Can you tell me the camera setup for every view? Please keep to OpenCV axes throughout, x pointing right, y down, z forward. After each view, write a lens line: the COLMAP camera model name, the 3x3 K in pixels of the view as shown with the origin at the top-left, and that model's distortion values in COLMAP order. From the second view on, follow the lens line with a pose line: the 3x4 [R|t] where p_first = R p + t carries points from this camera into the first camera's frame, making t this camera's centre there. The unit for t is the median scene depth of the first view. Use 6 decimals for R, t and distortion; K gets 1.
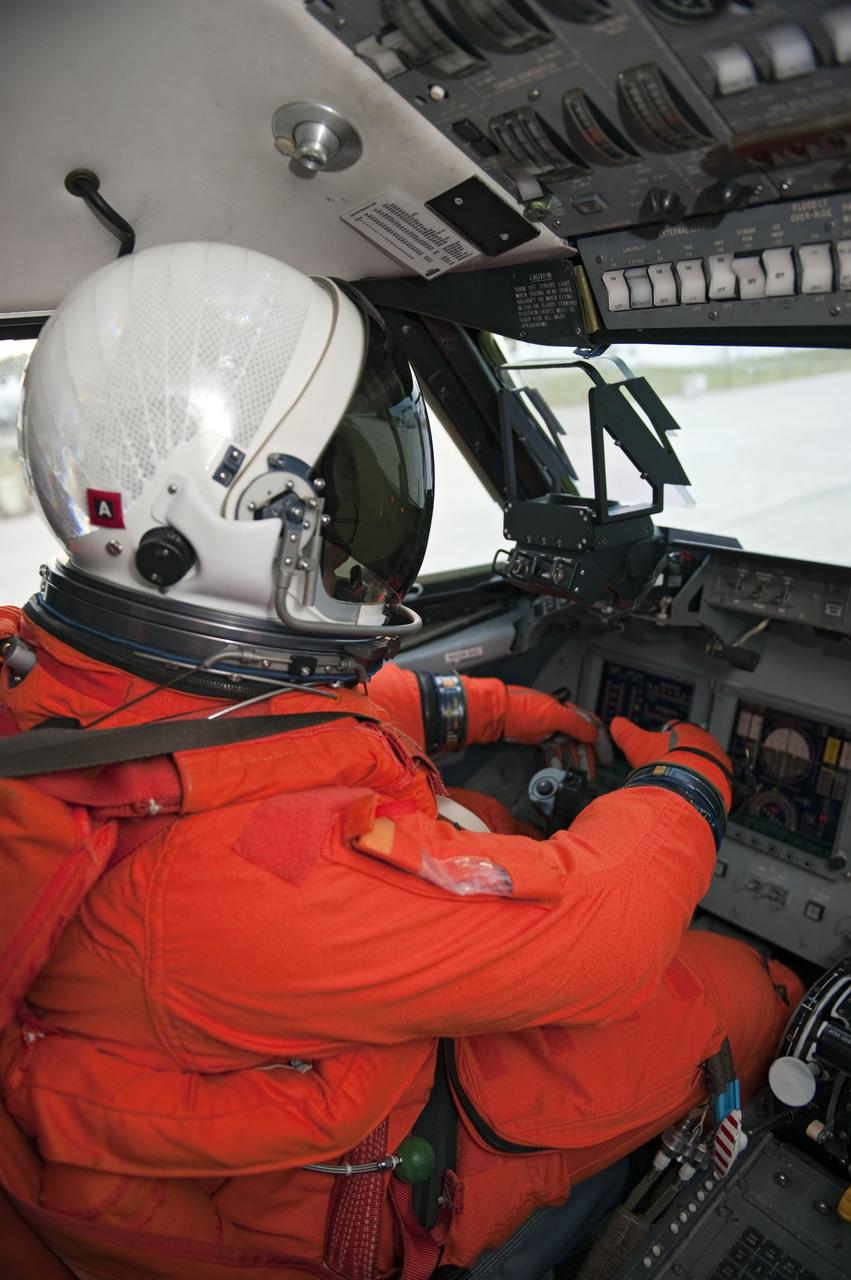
lens RADIAL K [[870.2, 0, 422.0], [0, 870.2, 639.0], [0, 0, 1]] dist [-0.044001, -0.007987]
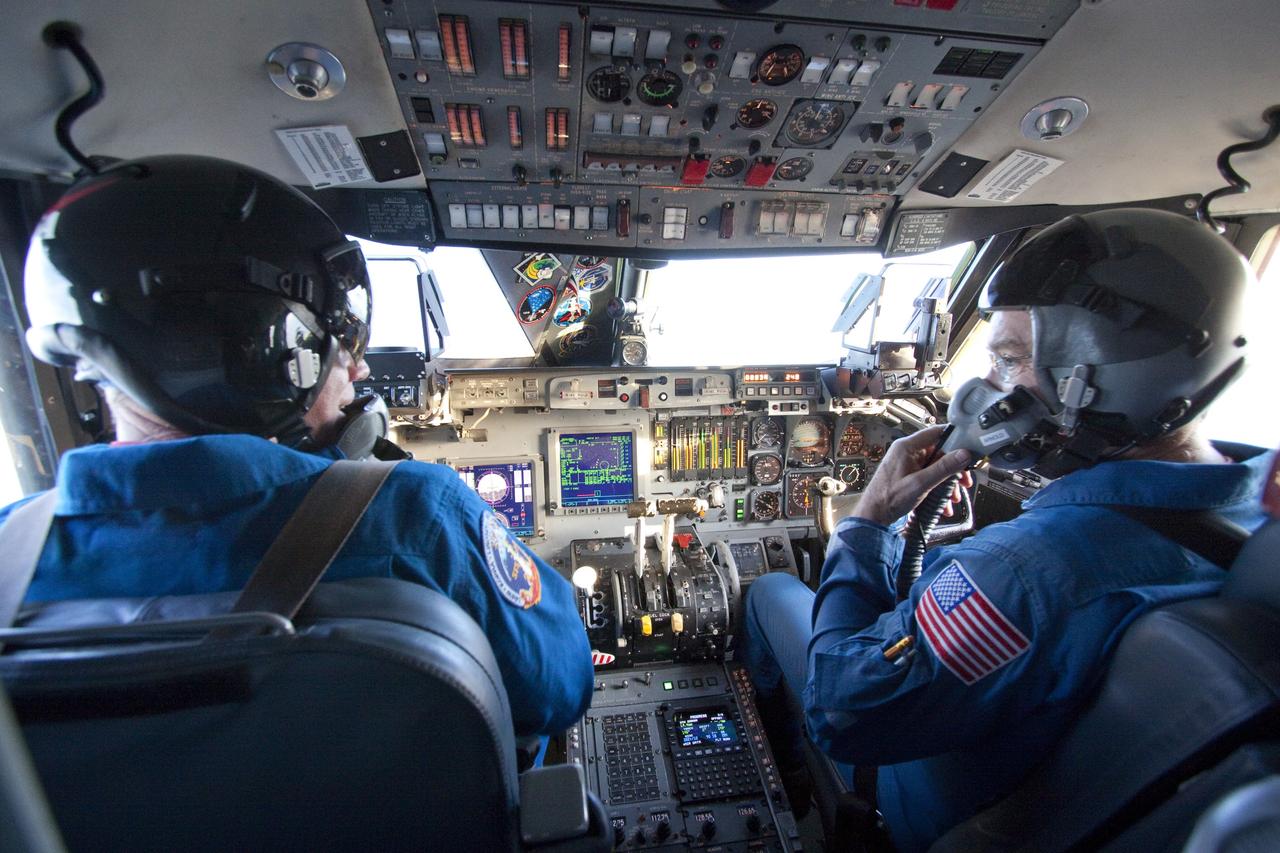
lens RADIAL K [[599.2, 0, 642.5], [0, 599.2, 430.0], [0, 0, 1]] dist [-0.009984, 0.000282]
pose [[0.487736, -0.179895, 0.854255, -0.604832], [0.235100, 0.969453, 0.069924, 0.007146], [-0.840739, 0.166731, 0.515130, 0.141501]]
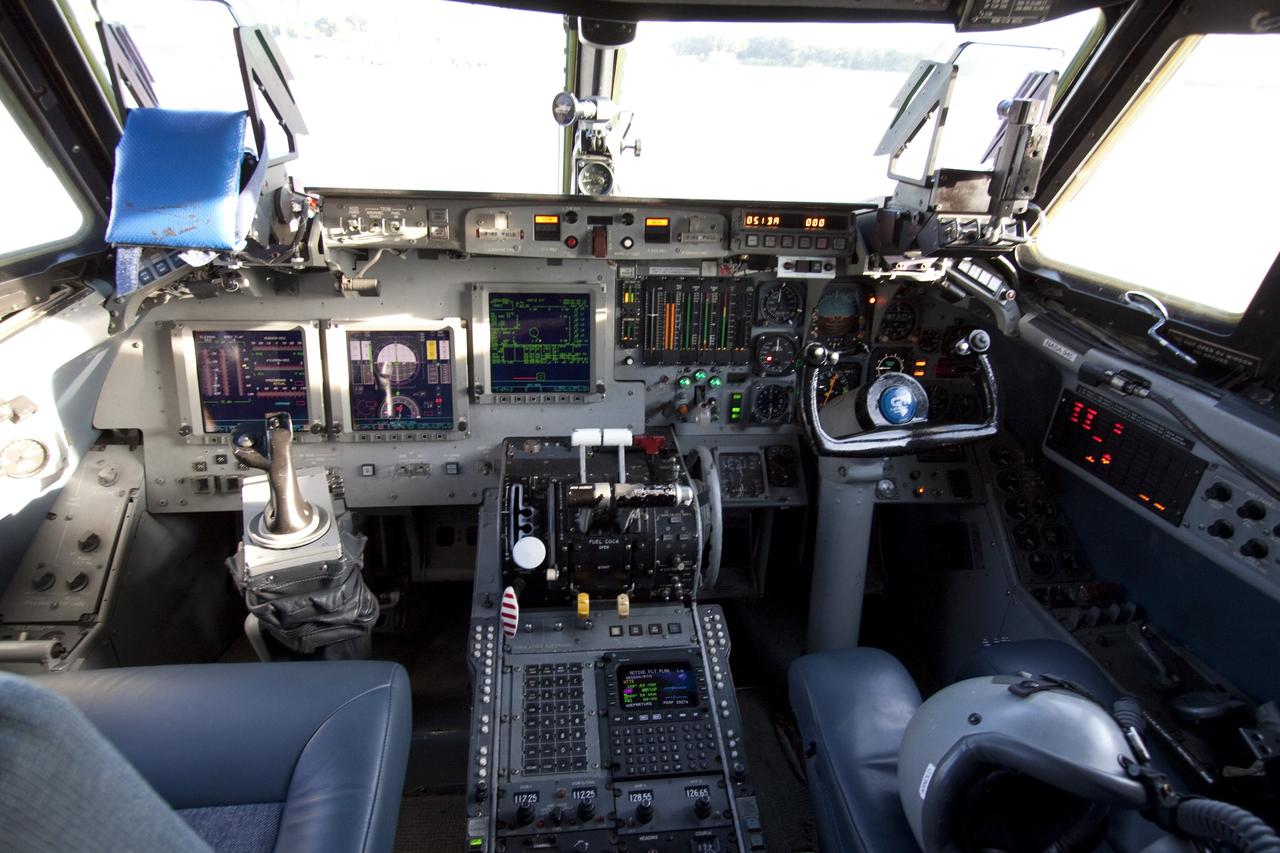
lens RADIAL K [[742.9, 0, 643.4], [0, 742.9, 432.9], [0, 0, 1]] dist [-0.016253, 0.005326]
pose [[0.517103, -0.297810, 0.802443, -0.415616], [0.194407, 0.953880, 0.228735, 0.069602], [-0.833553, 0.037721, 0.551150, 0.125404]]
